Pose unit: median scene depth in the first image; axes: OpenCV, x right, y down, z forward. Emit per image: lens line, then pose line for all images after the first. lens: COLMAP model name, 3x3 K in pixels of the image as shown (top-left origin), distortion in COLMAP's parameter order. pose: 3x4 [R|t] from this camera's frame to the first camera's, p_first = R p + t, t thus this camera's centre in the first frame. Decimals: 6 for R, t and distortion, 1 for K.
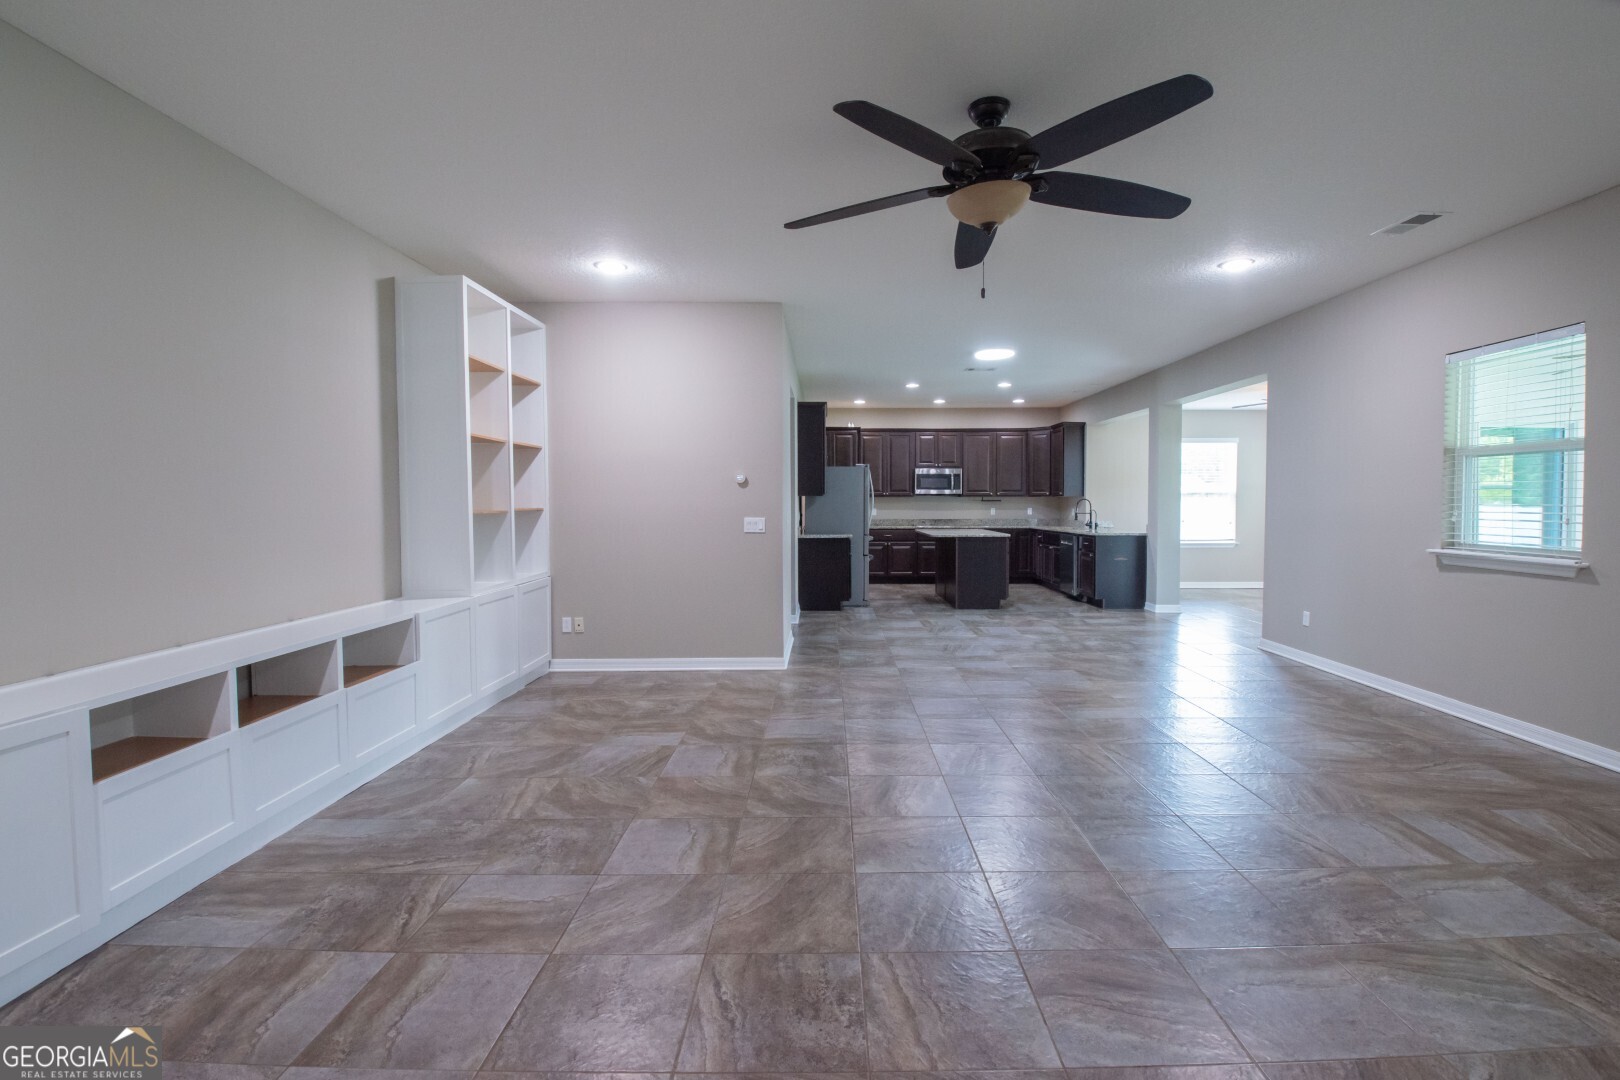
lens RADIAL K [[727.6, 0, 822.6], [0, 727.6, 499.3], [0, 0, 1]] dist [-0.004899, -0.009288]
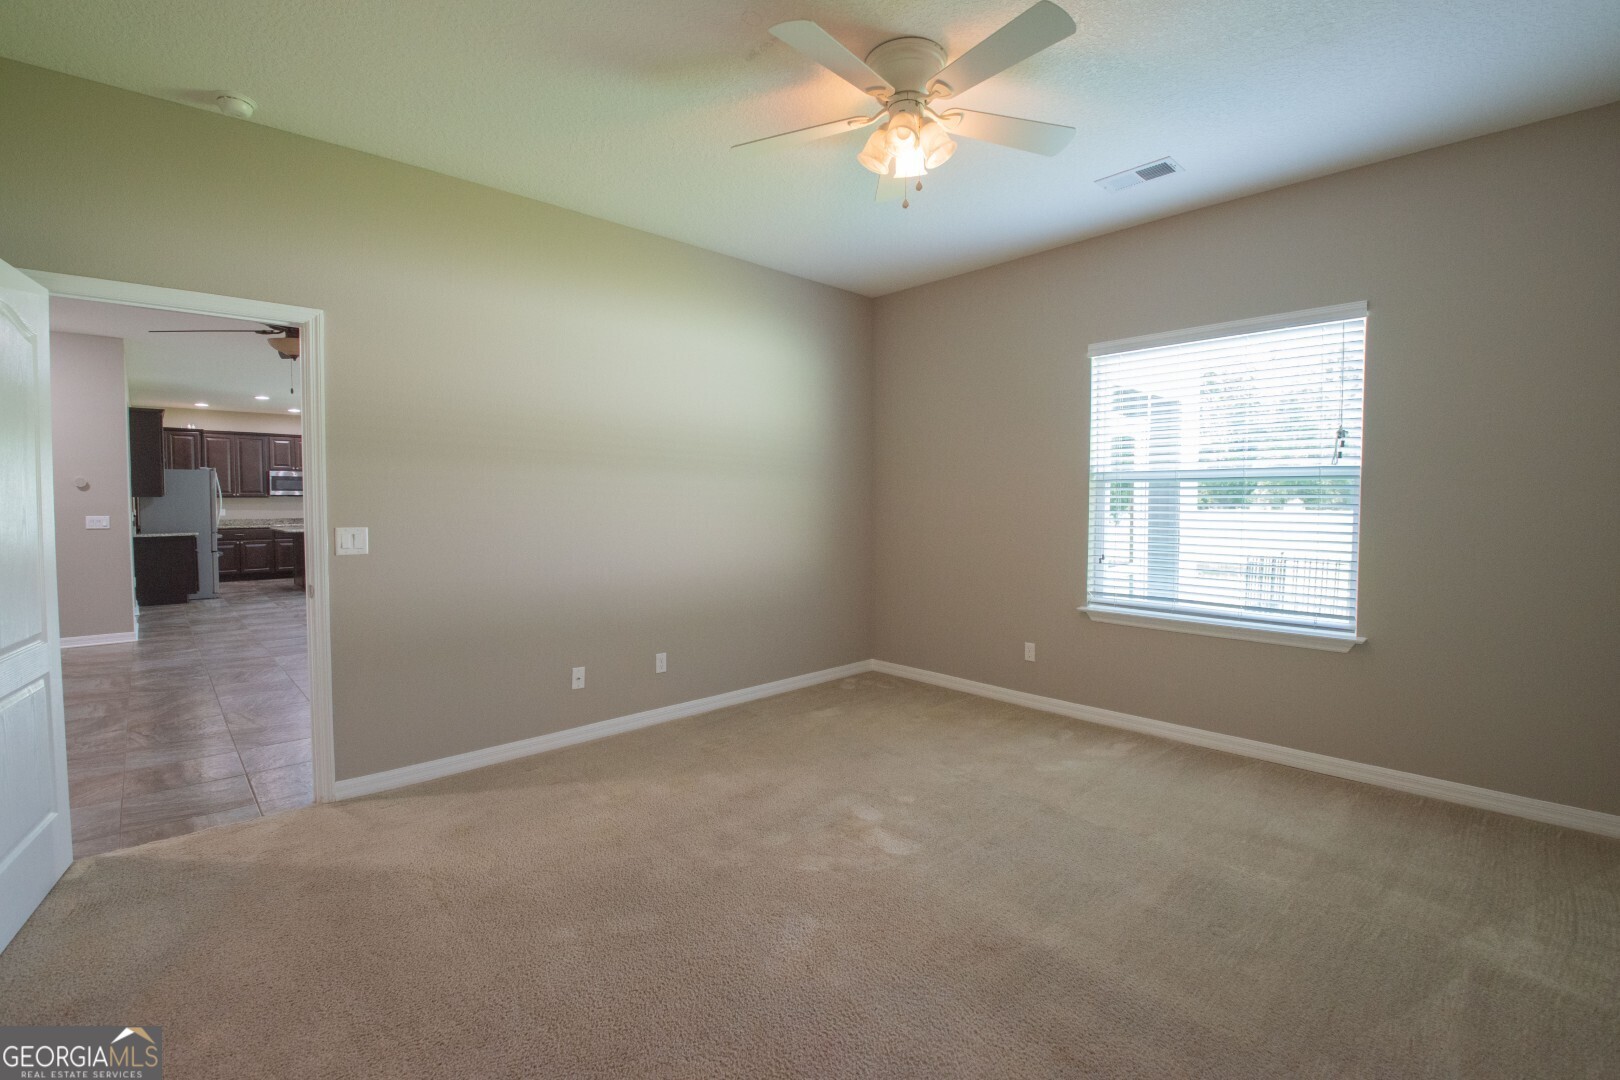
lens RADIAL K [[727.6, 0, 807.3], [0, 727.6, 532.4], [0, 0, 1]] dist [-0.004899, -0.009288]
pose [[0.730912, -0.029749, 0.681823, -0.028437], [-0.001462, 0.998979, 0.045154, -0.001734], [-0.682470, -0.034000, 0.730122, -0.399081]]
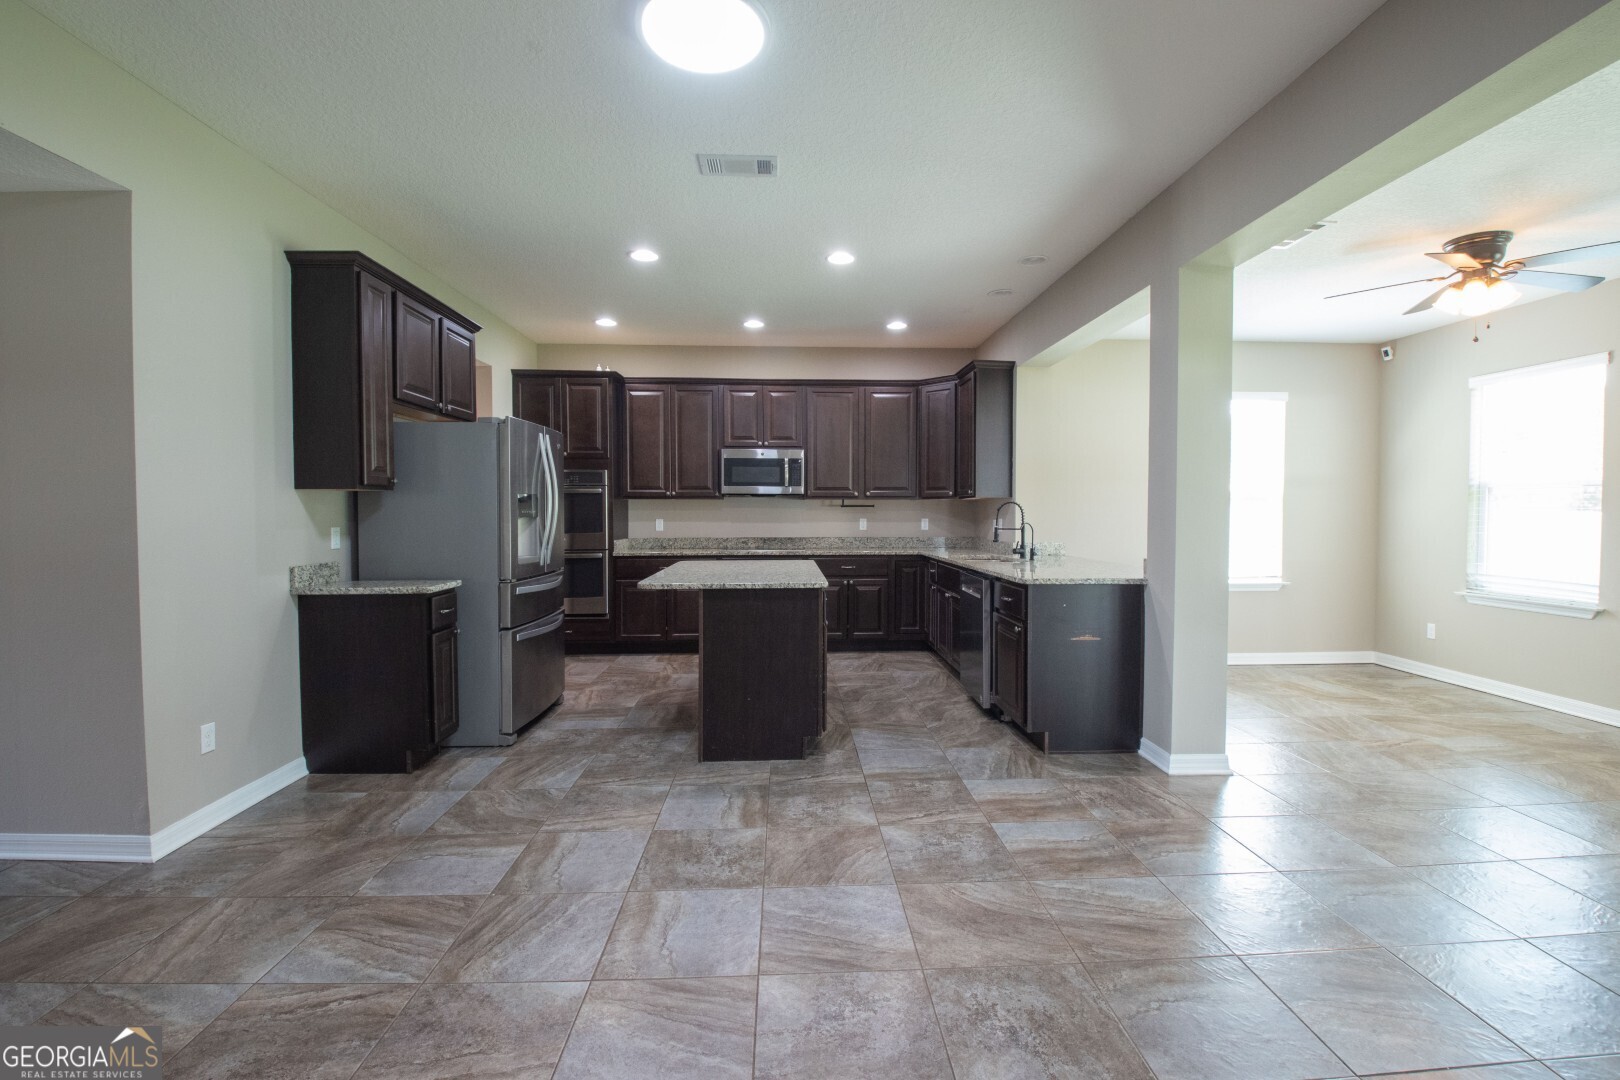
lens RADIAL K [[727.6, 0, 809.8], [0, 727.6, 533.5], [0, 0, 1]] dist [-0.004899, -0.009288]
pose [[0.998395, -0.001674, 0.056614, 0.202525], [-0.000243, 0.999427, 0.033848, 0.005294], [-0.056639, -0.033807, 0.997822, 0.529838]]
